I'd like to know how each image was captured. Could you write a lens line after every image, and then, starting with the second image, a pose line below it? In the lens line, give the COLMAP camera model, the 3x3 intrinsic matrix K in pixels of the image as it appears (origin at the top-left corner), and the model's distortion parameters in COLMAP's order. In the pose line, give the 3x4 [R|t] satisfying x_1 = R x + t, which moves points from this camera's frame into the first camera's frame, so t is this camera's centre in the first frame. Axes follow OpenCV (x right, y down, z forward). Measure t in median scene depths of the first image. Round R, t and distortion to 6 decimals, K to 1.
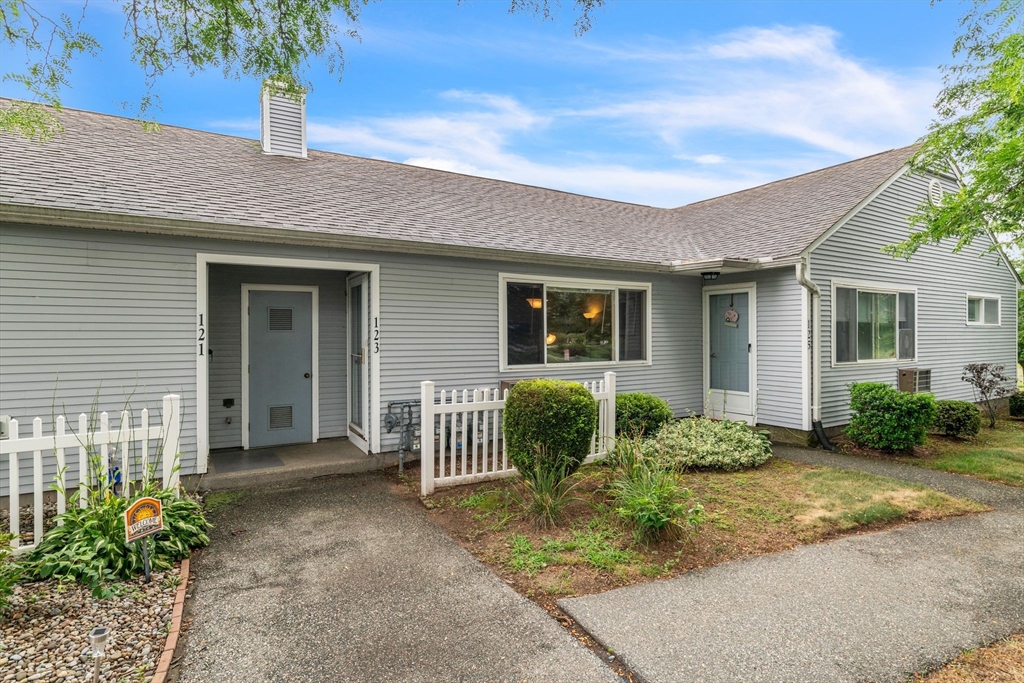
lens RADIAL K [[521.6, 0, 512.0], [0, 521.6, 322.0], [0, 0, 1]] dist [-0.001537, 0.000464]
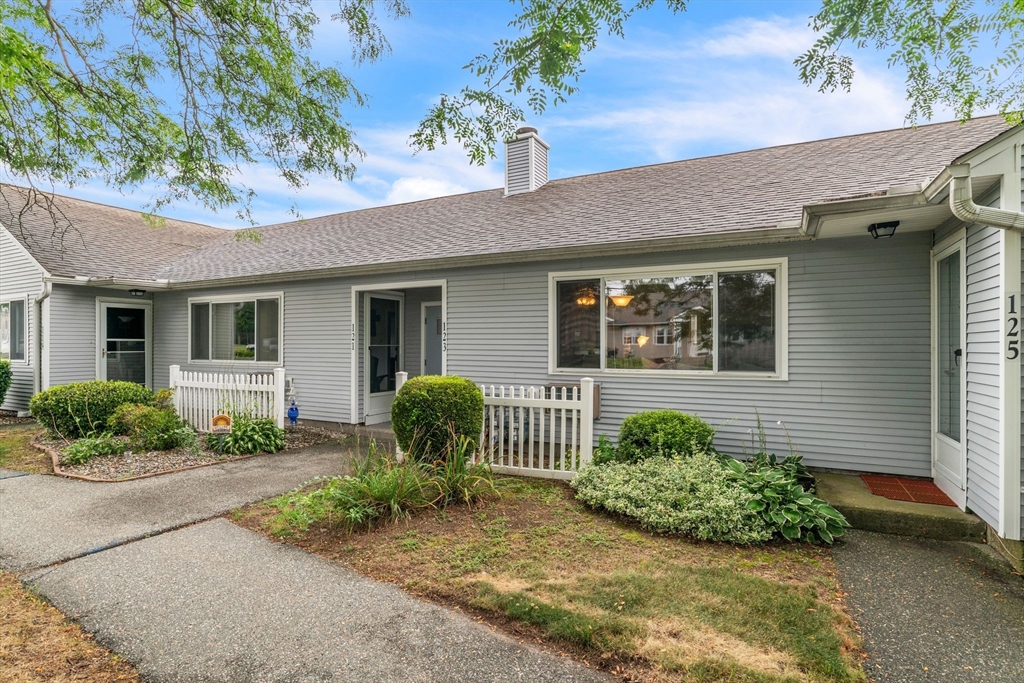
lens RADIAL K [[527.5, 0, 512.0], [0, 527.5, 341.5], [0, 0, 1]] dist [-0.044721, -0.000024]
pose [[0.532215, 0.003621, -0.846602, 0.806576], [0.022950, 0.999562, 0.018702, 0.015042], [0.846298, -0.029383, 0.531898, 0.428314]]
